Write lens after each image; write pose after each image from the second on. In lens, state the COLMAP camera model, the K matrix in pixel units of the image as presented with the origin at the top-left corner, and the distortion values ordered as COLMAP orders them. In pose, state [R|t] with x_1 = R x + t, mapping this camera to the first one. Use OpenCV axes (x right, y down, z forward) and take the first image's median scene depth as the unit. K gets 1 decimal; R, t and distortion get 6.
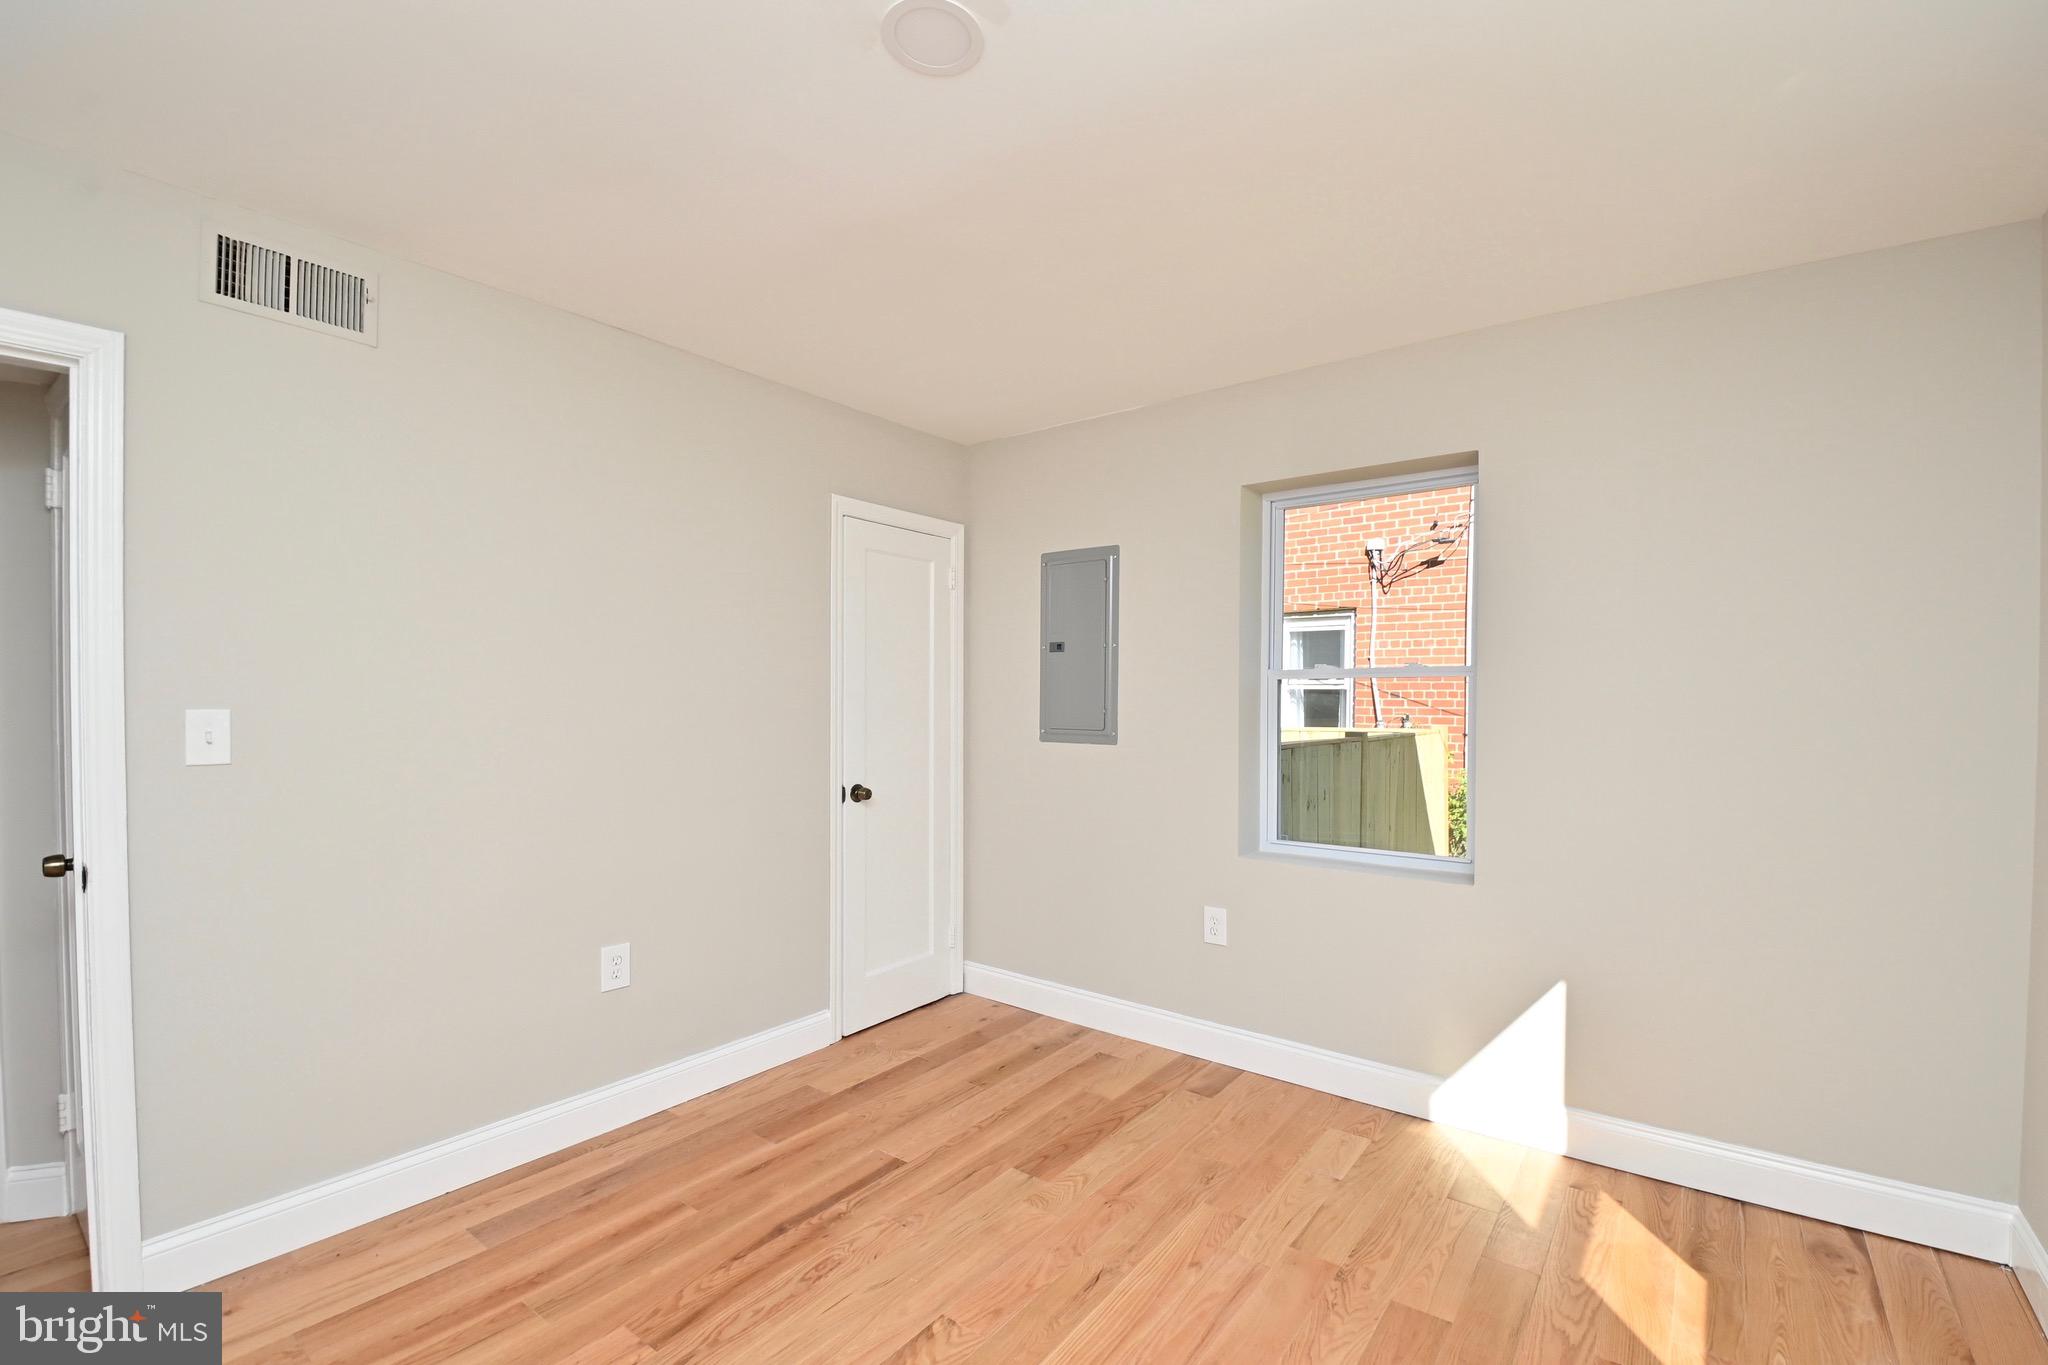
lens RADIAL K [[897.0, 0, 1061.6], [0, 897.0, 717.5], [0, 0, 1]] dist [0.007656, -0.017331]
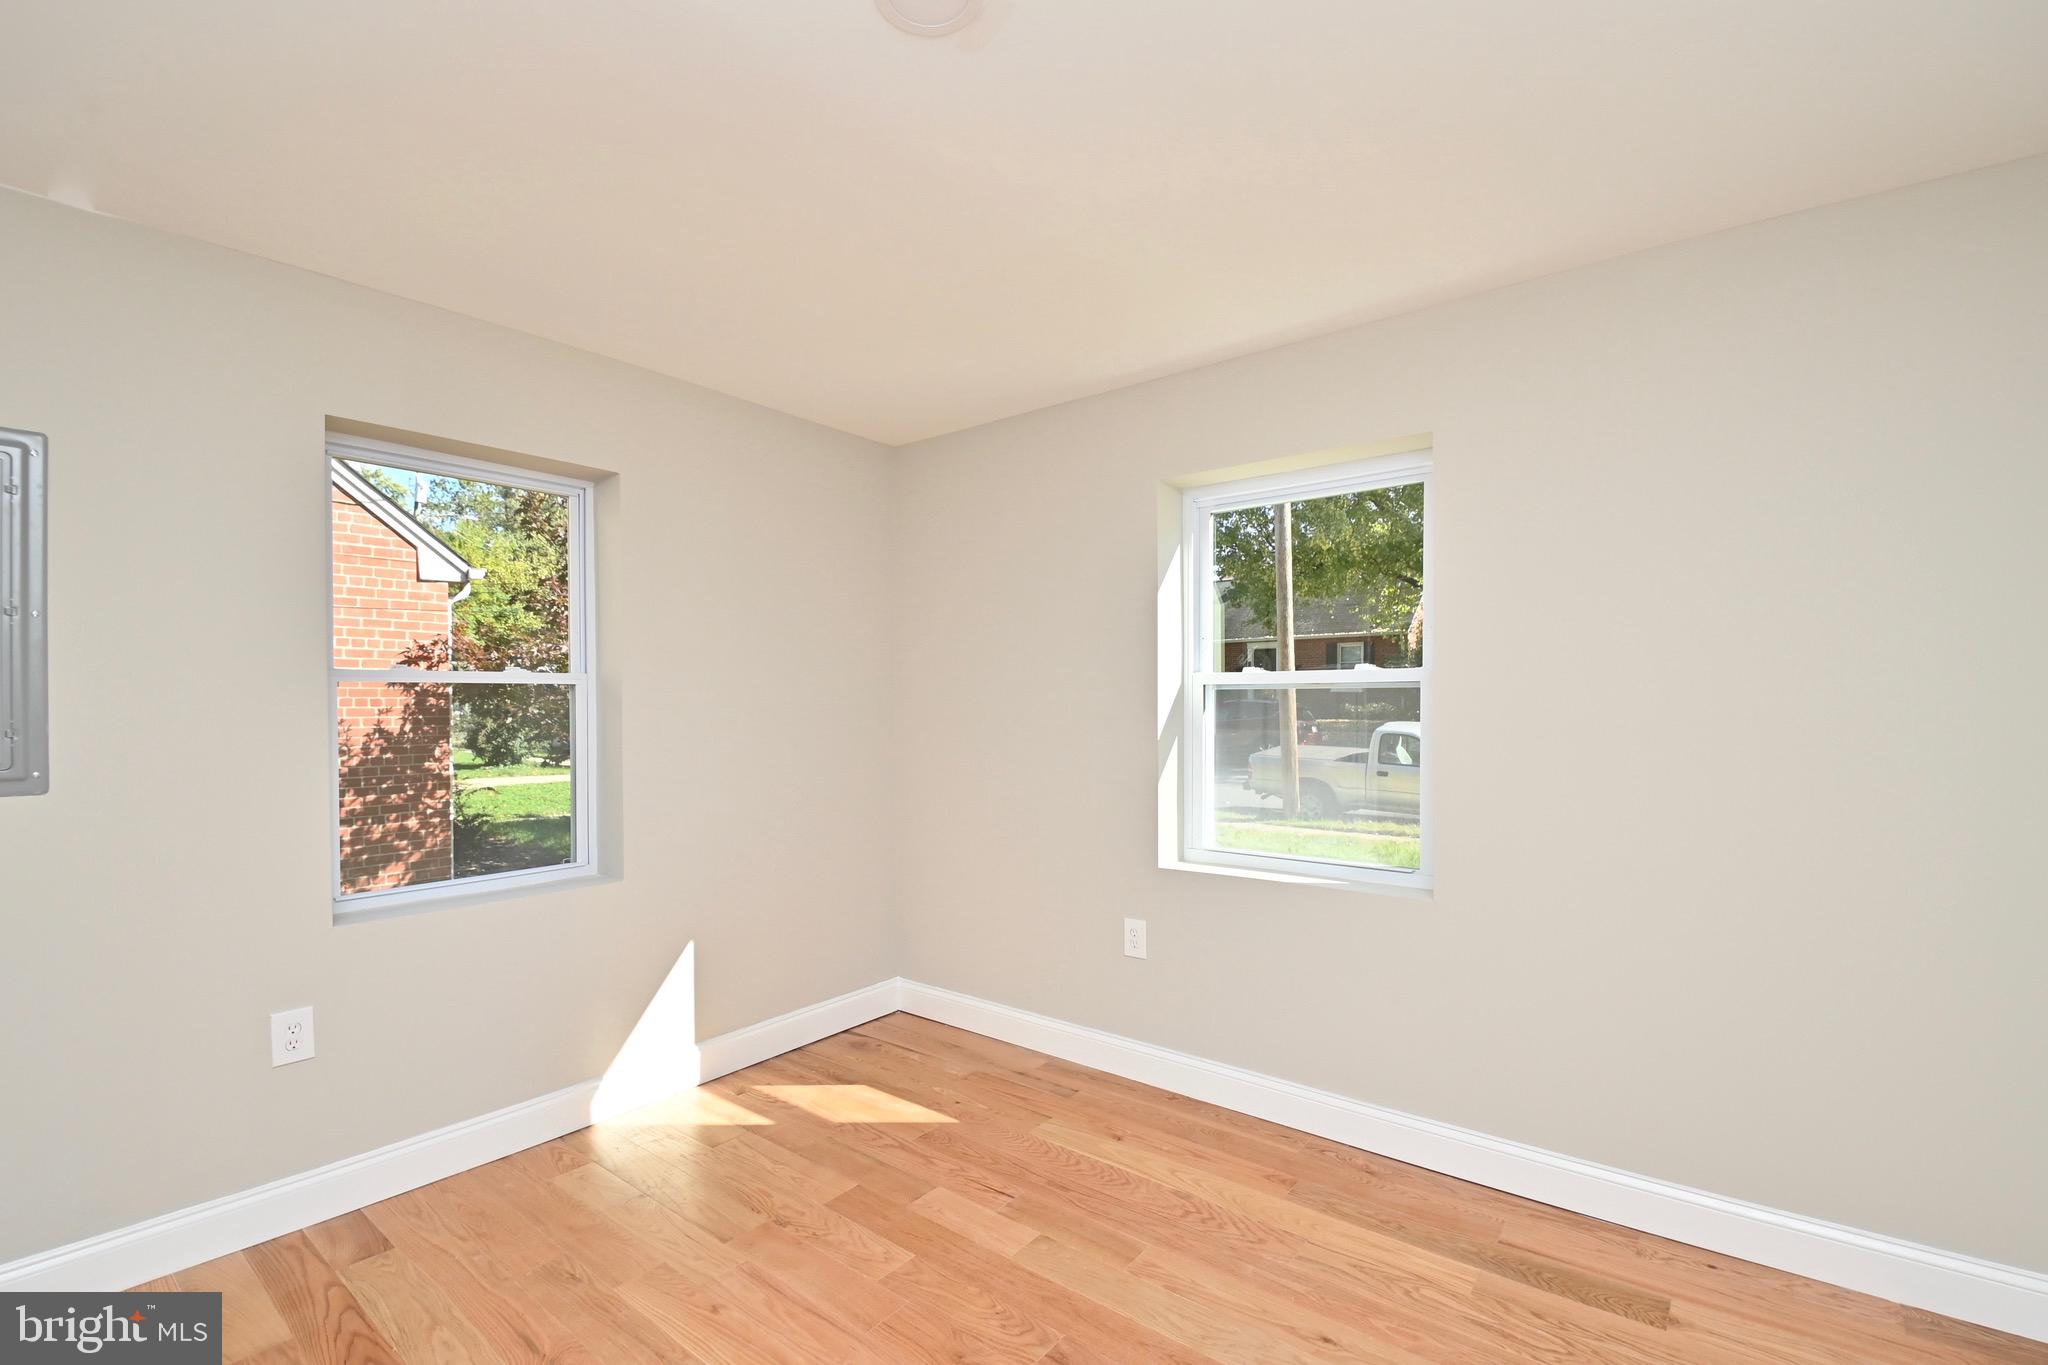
lens RADIAL K [[897.0, 0, 1023.3], [0, 897.0, 691.6], [0, 0, 1]] dist [0.007656, -0.017331]
pose [[0.040180, 0.007986, 0.999161, -0.677457], [0.026977, 0.999595, -0.009075, -0.018369], [-0.998828, 0.027319, 0.039949, 0.537781]]
